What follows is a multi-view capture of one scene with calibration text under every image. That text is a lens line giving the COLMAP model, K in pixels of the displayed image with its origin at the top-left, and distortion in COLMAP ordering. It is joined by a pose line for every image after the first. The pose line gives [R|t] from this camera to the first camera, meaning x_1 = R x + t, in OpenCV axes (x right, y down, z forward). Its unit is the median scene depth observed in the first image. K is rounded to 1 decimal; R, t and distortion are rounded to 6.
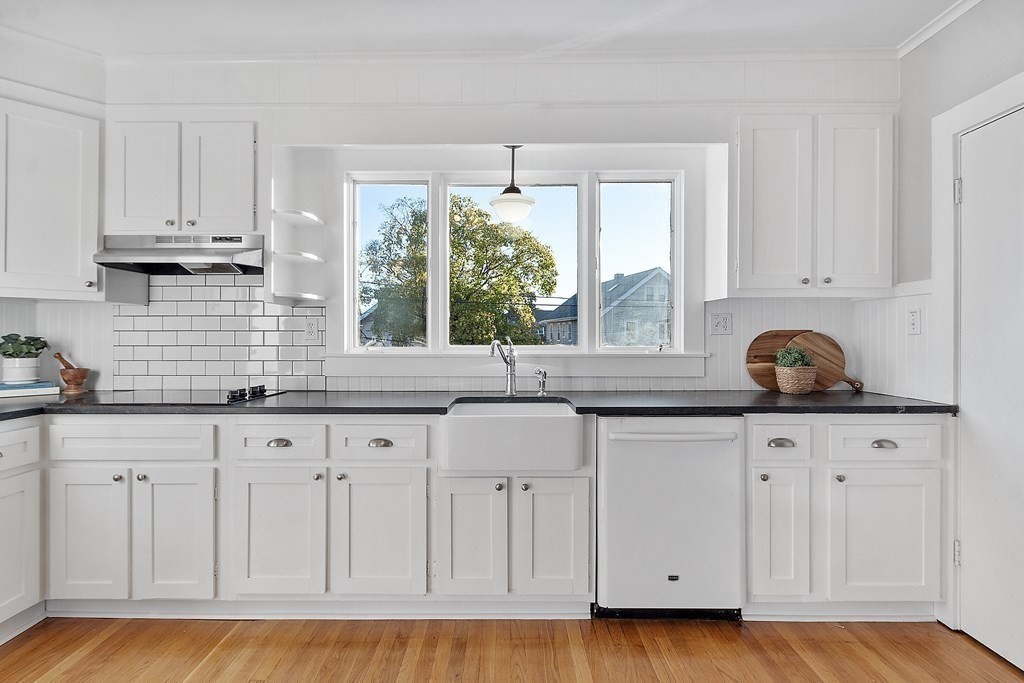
lens RADIAL K [[504.8, 0, 510.7], [0, 504.8, 336.3], [0, 0, 1]] dist [0.000620, 0.000073]
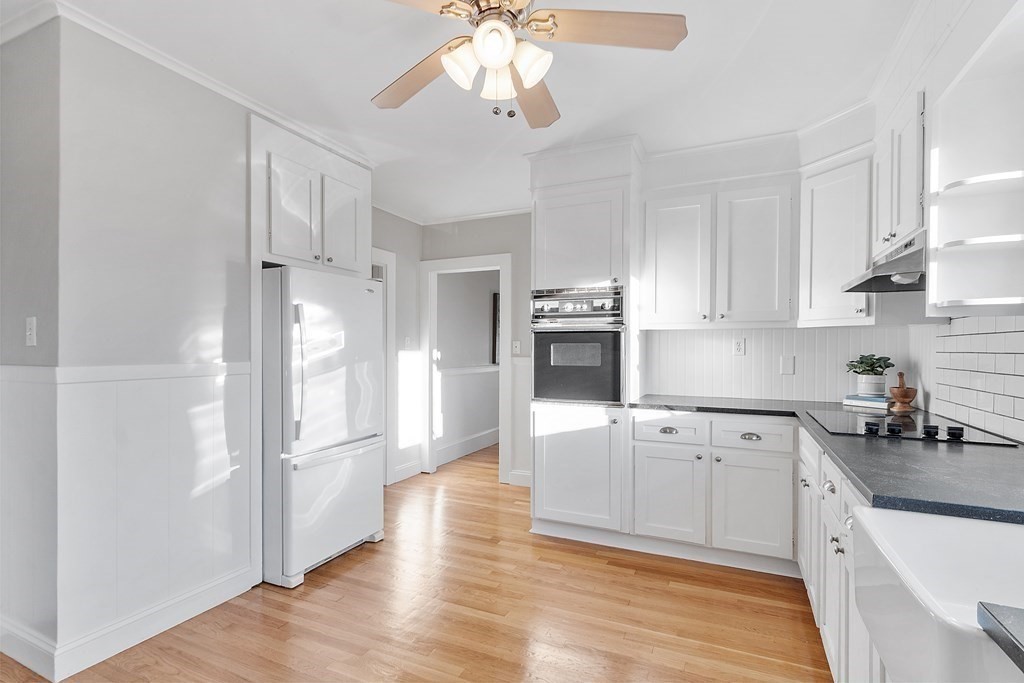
lens RADIAL K [[492.7, 0, 508.1], [0, 492.7, 349.8], [0, 0, 1]] dist [0.000787, -0.000044]
pose [[-0.415036, 0.001758, -0.909803, 0.456297], [-0.003305, 0.999989, 0.003440, -0.018217], [0.909799, 0.004434, -0.415025, 0.729260]]
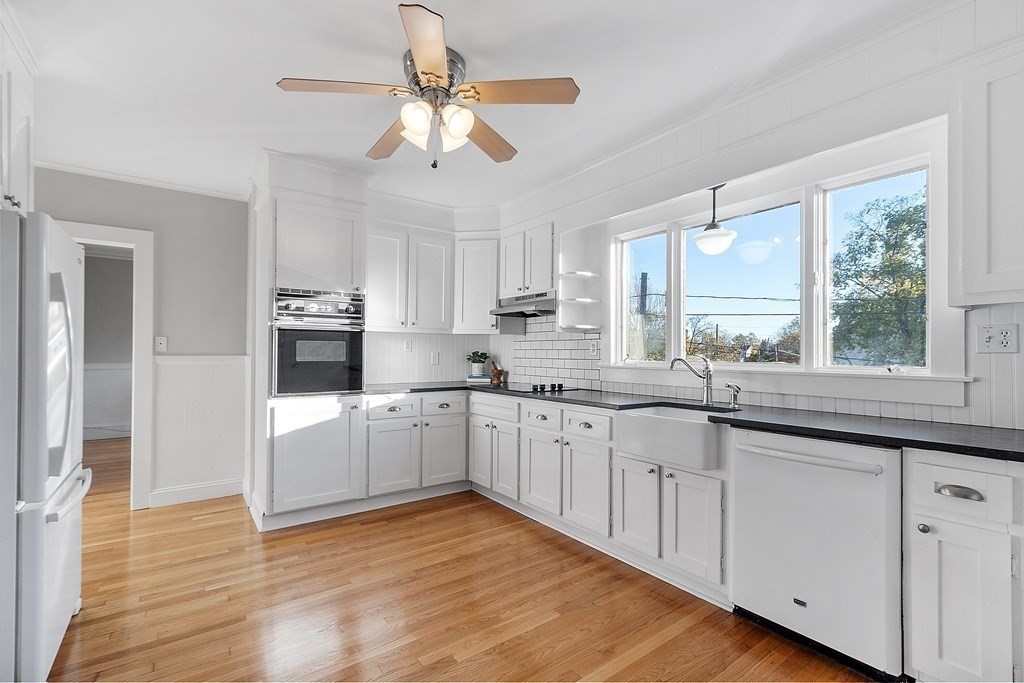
lens RADIAL K [[456.0, 0, 513.0], [0, 456.0, 347.2], [0, 0, 1]] dist [-0.000570, 0.000054]
pose [[0.597313, -0.006361, -0.801983, 0.597075], [-0.005529, 0.999912, -0.012049, 0.000045], [0.801989, 0.011631, 0.597225, 0.021159]]
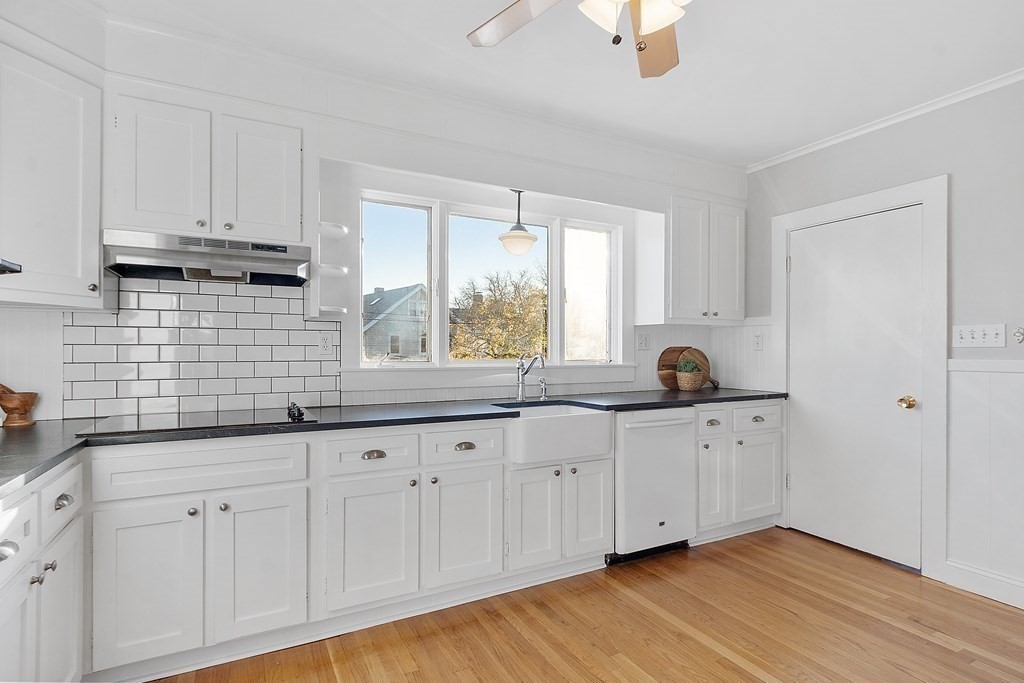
lens RADIAL K [[492.7, 0, 508.1], [0, 492.7, 349.8], [0, 0, 1]] dist [0.000787, -0.000044]
pose [[0.888421, 0.001218, 0.459028, -0.586544], [-0.001309, 0.999999, -0.000121, -0.003483], [-0.459027, -0.000493, 0.888422, -0.017540]]
